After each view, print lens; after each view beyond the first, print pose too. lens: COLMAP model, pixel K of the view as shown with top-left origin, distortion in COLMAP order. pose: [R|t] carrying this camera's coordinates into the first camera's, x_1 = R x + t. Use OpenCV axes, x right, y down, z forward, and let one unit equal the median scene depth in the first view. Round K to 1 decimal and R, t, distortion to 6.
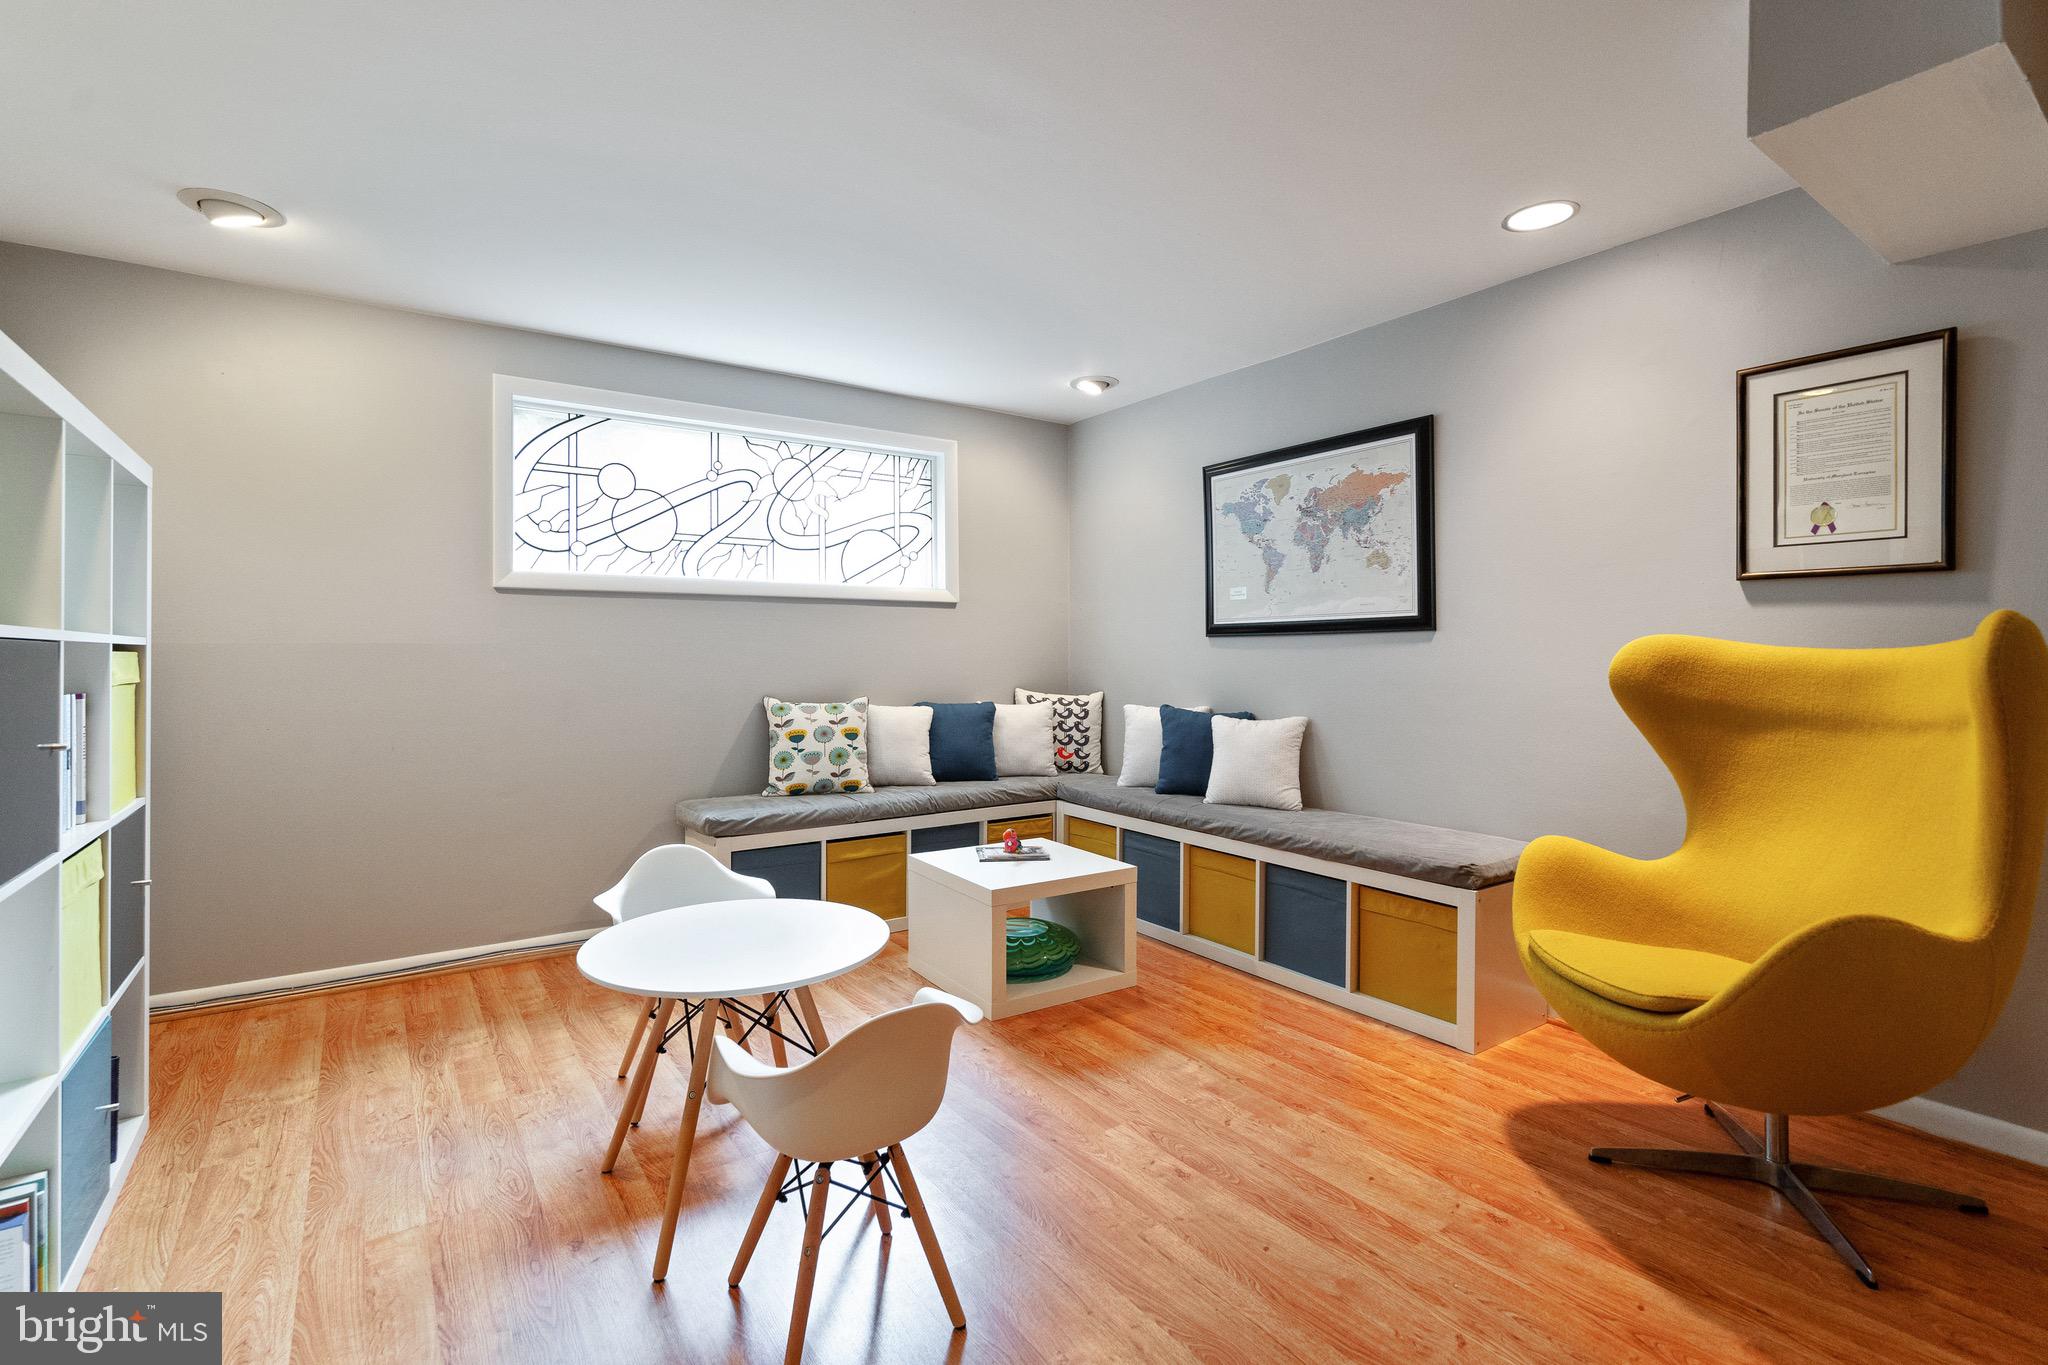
lens RADIAL K [[927.1, 0, 1010.5], [0, 927.1, 656.7], [0, 0, 1]] dist [-0.006839, 0.001849]
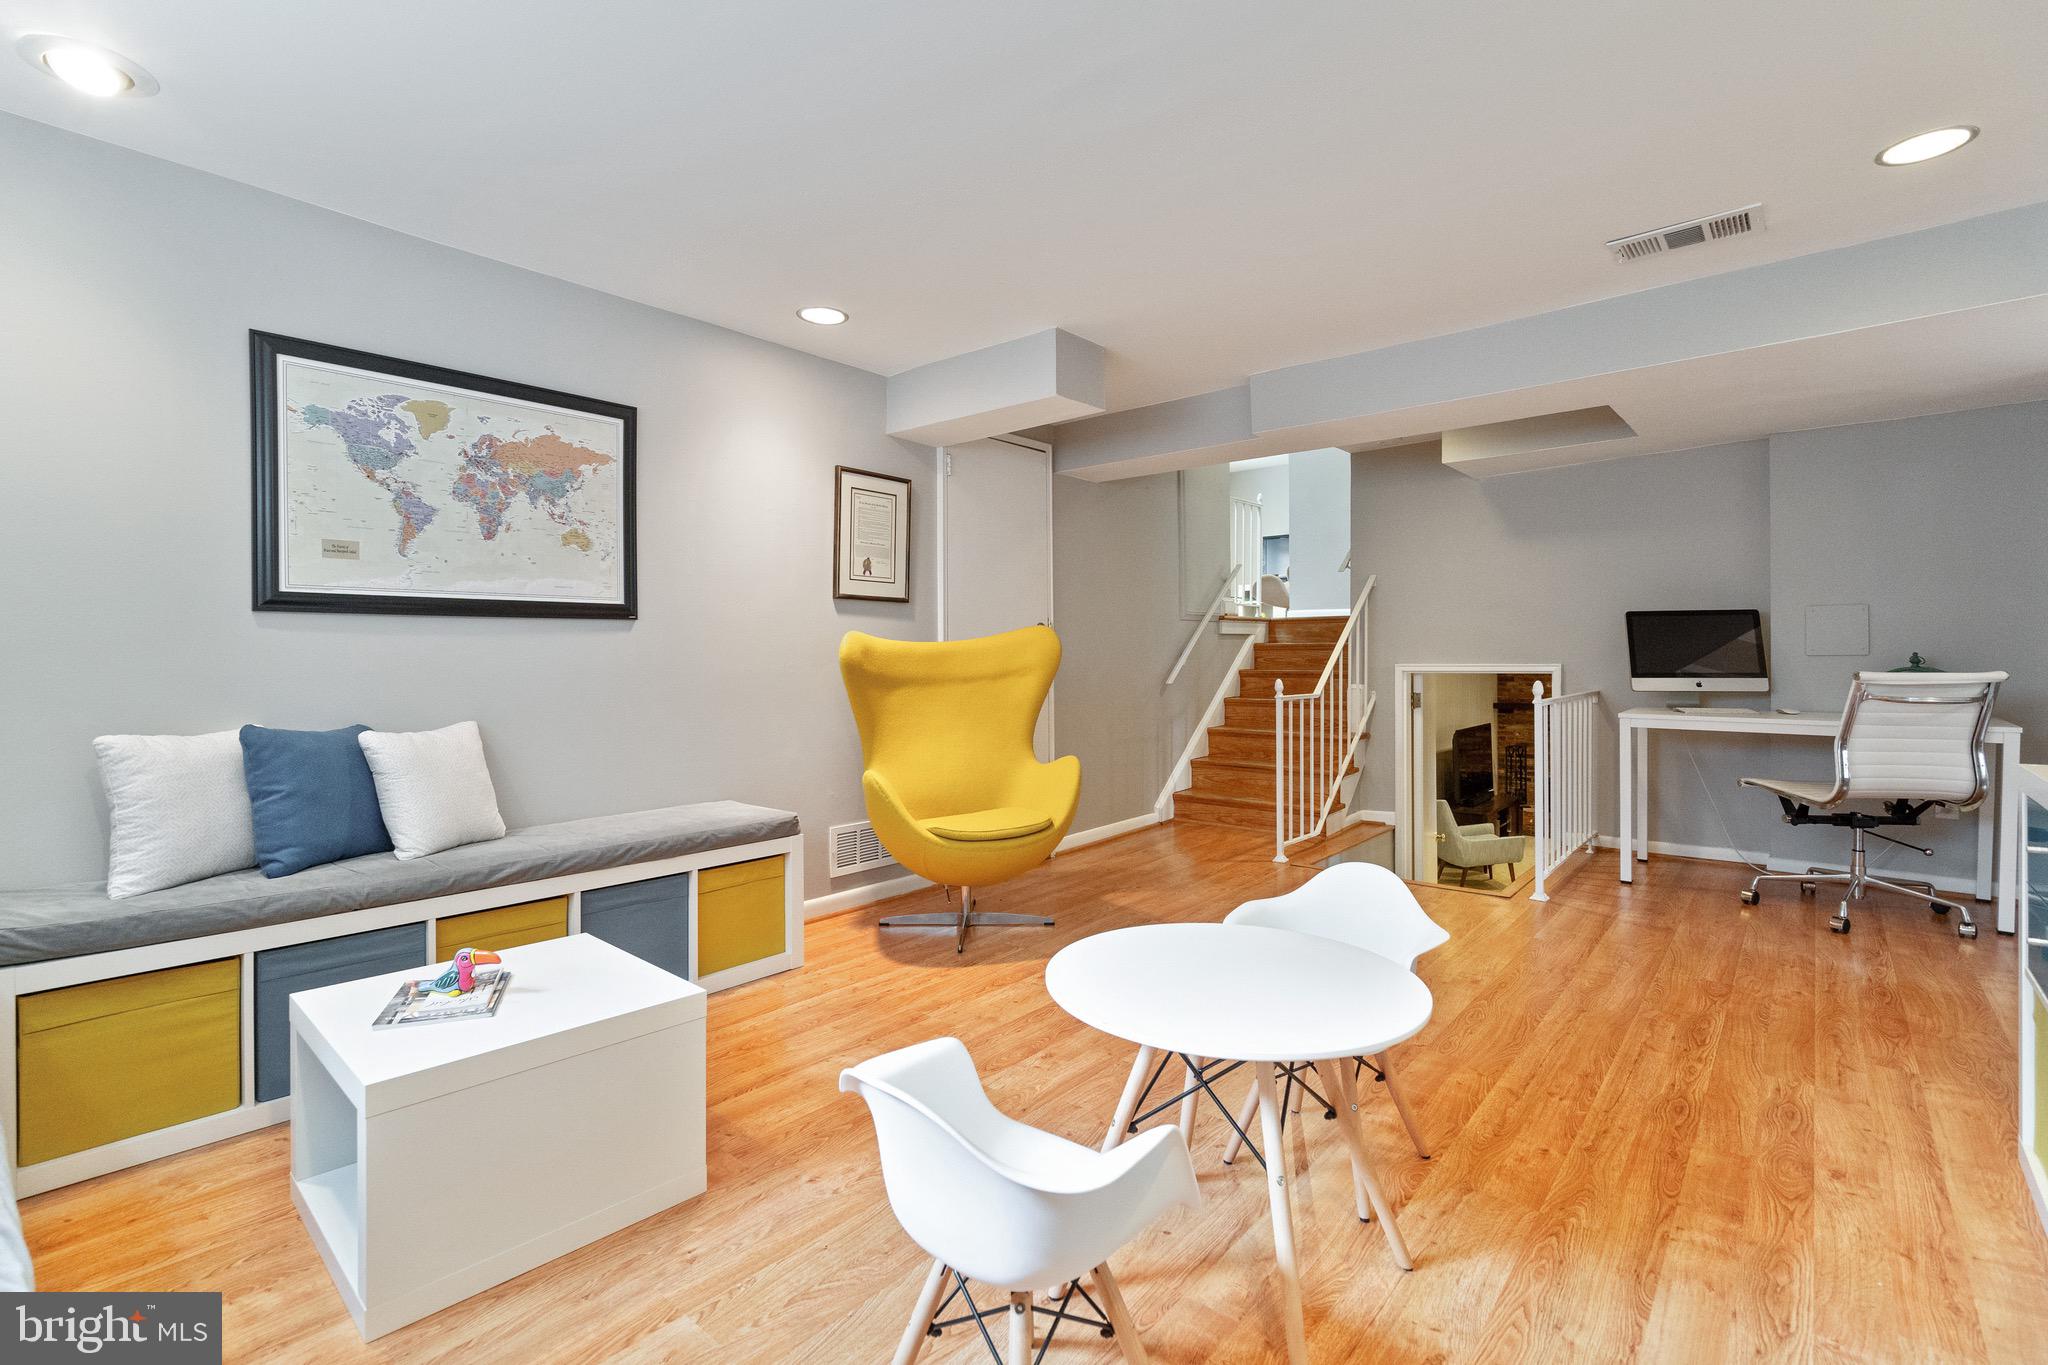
lens RADIAL K [[927.1, 0, 1008.7], [0, 927.1, 663.8], [0, 0, 1]] dist [-0.006839, 0.001849]
pose [[-0.242819, -0.005364, 0.970057, -0.531547], [0.007102, 0.999948, 0.007307, 0.013228], [-0.970046, 0.008664, -0.242769, 0.715163]]
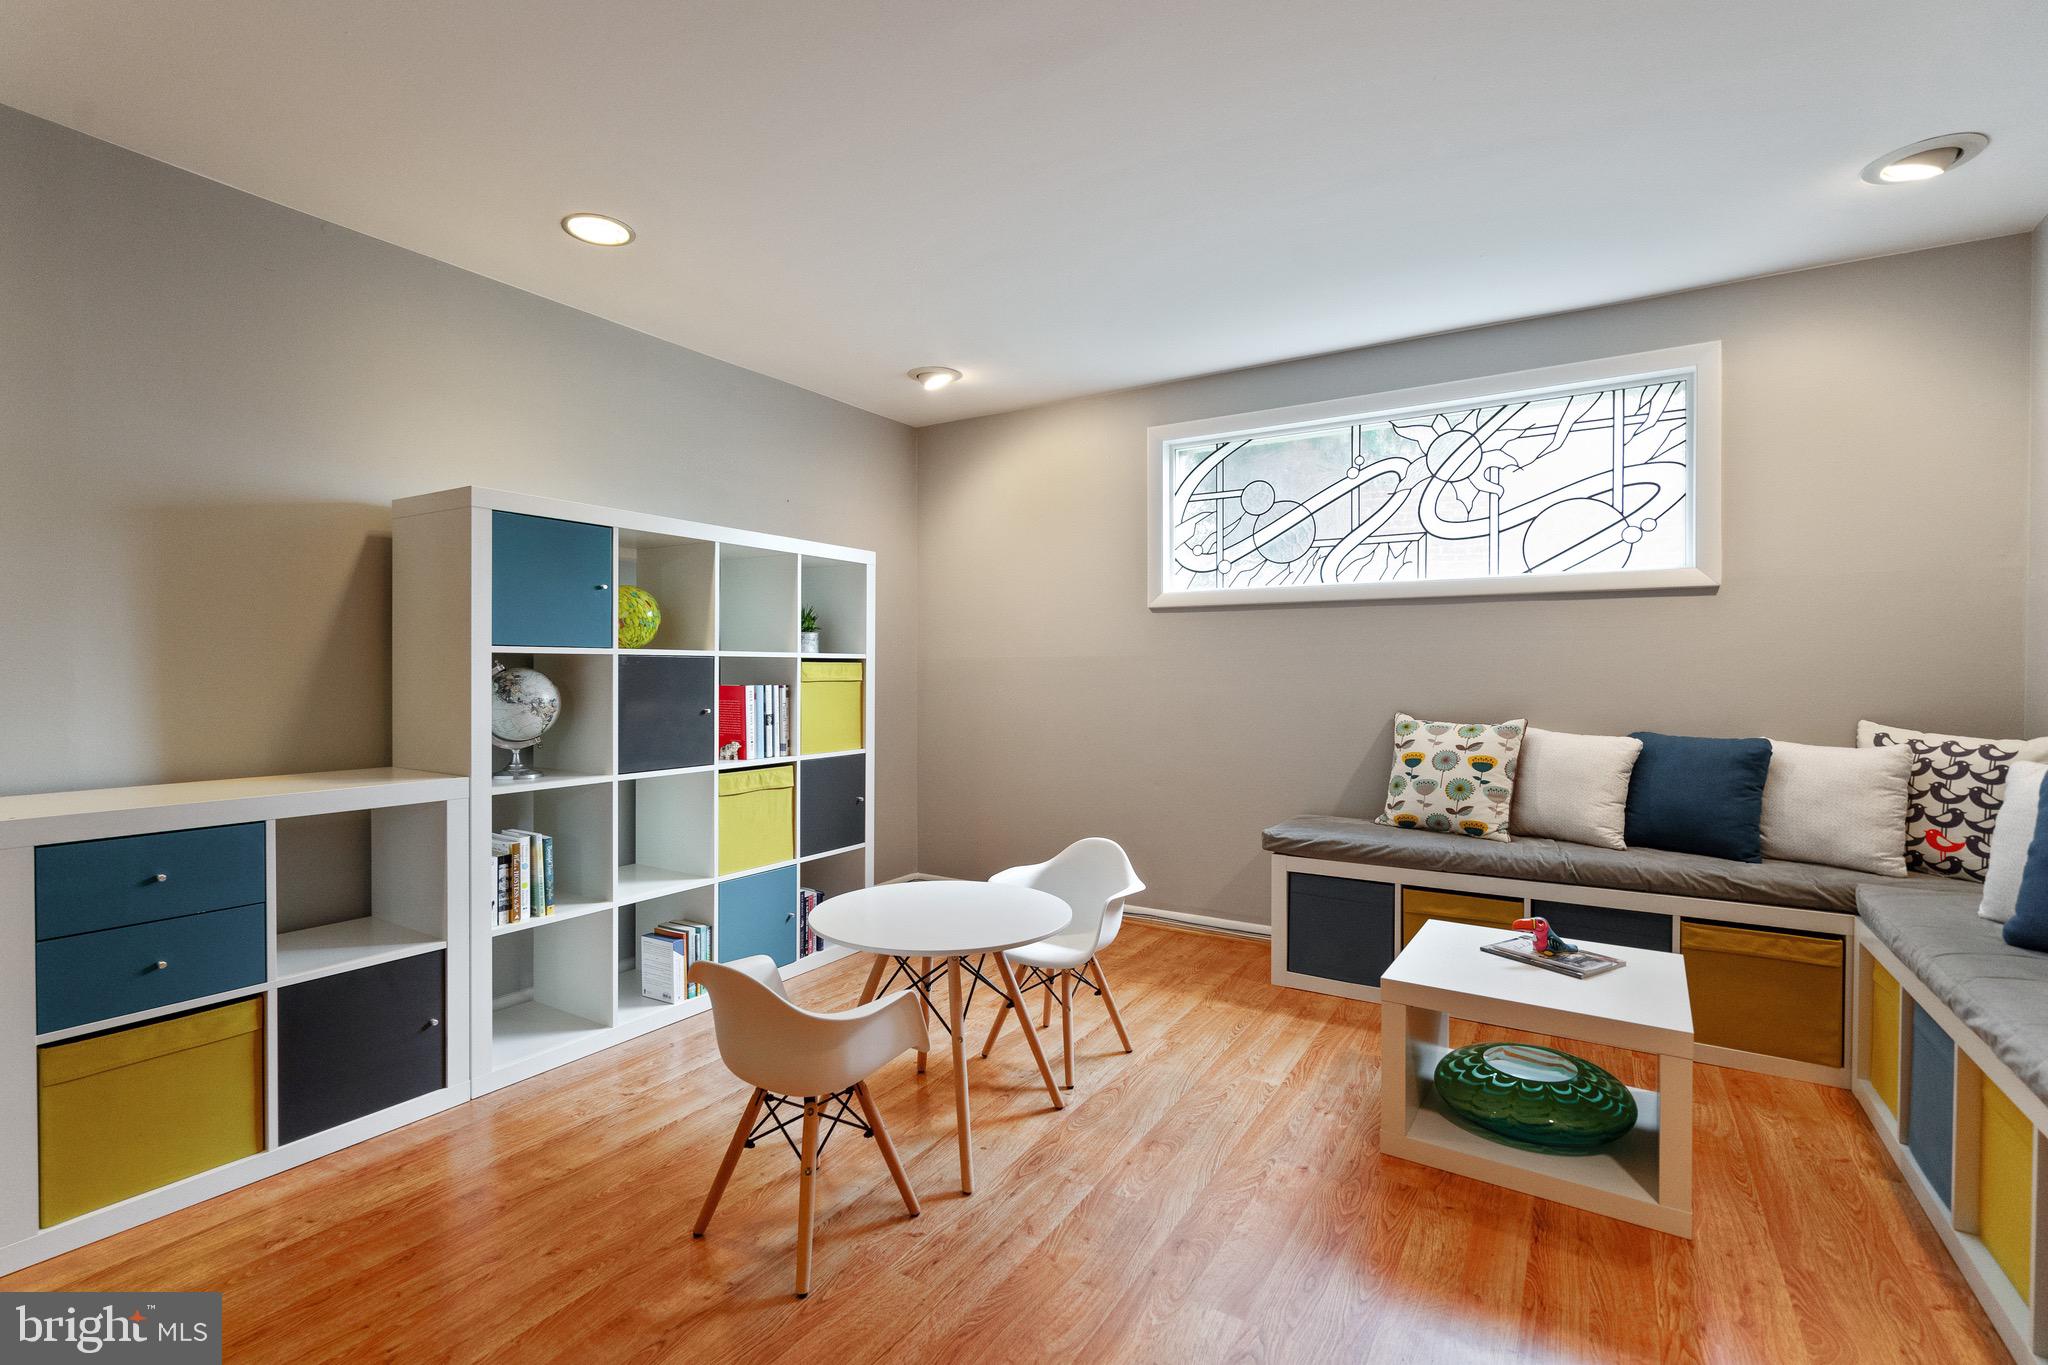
lens RADIAL K [[927.1, 0, 1026.8], [0, 927.1, 682.0], [0, 0, 1]] dist [-0.006839, 0.001849]
pose [[0.403624, 0.013733, -0.914822, 0.408576], [-0.002928, 0.999902, 0.013718, 0.003302], [0.914920, -0.002858, 0.403625, 0.330708]]
